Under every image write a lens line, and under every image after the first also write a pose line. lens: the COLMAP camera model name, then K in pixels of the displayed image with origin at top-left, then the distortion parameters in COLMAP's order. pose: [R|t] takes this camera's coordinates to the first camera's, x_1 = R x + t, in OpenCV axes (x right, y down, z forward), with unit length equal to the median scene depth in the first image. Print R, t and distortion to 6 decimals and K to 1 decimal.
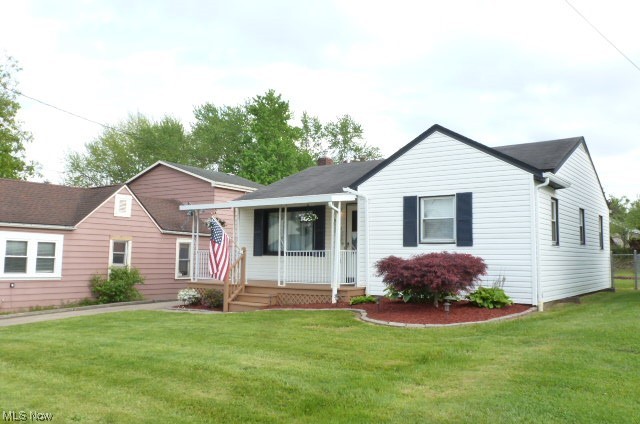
lens RADIAL K [[558.5, 0, 318.9], [0, 558.5, 212.1], [0, 0, 1]] dist [-0.003337, -0.001831]
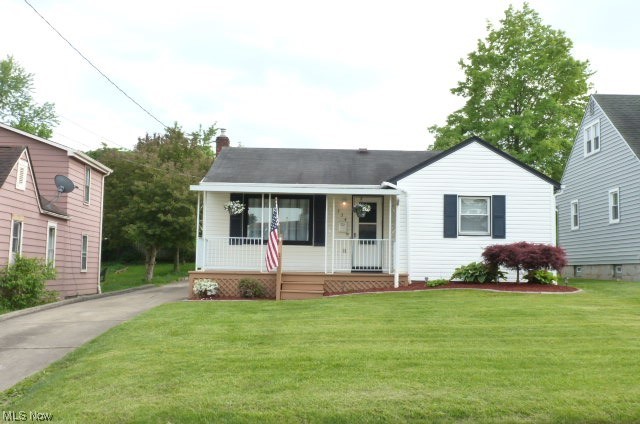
lens RADIAL K [[733.7, 0, 319.7], [0, 733.7, 209.6], [0, 0, 1]] dist [-0.017741, 0.000000]
pose [[0.804246, 0.048142, 0.592343, -0.952271], [-0.056927, 0.998371, -0.003850, 0.024172], [-0.591564, -0.030623, 0.805677, -0.068804]]
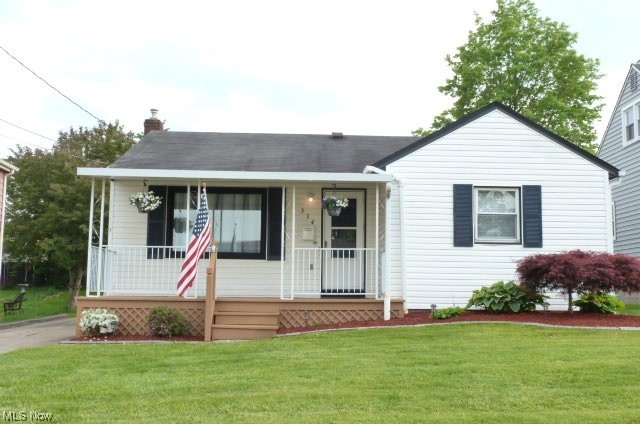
lens RADIAL K [[733.7, 0, 320.6], [0, 733.7, 212.9], [0, 0, 1]] dist [-0.017741, 0.000000]
pose [[0.783368, 0.064527, 0.618199, -0.645988], [-0.054549, 0.997896, -0.035036, 0.060728], [-0.619160, -0.006276, 0.785240, 0.293711]]
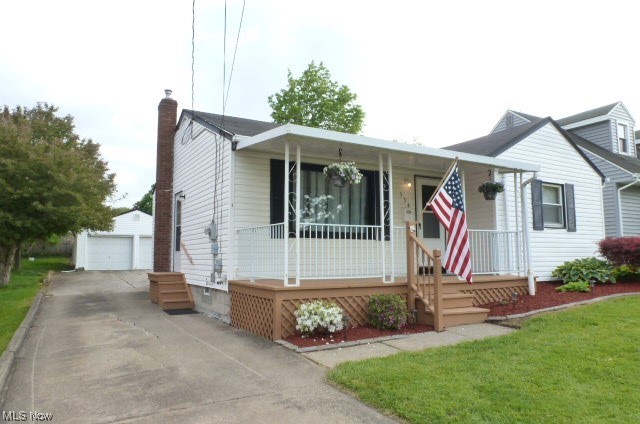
lens RADIAL K [[458.0, 0, 322.3], [0, 458.0, 214.2], [0, 0, 1]] dist [-0.049335, -0.010996]
pose [[0.400923, 0.076173, 0.912939, -0.713966], [-0.069394, 0.996199, -0.052645, 0.101102], [-0.913480, -0.042246, 0.404686, 1.015039]]
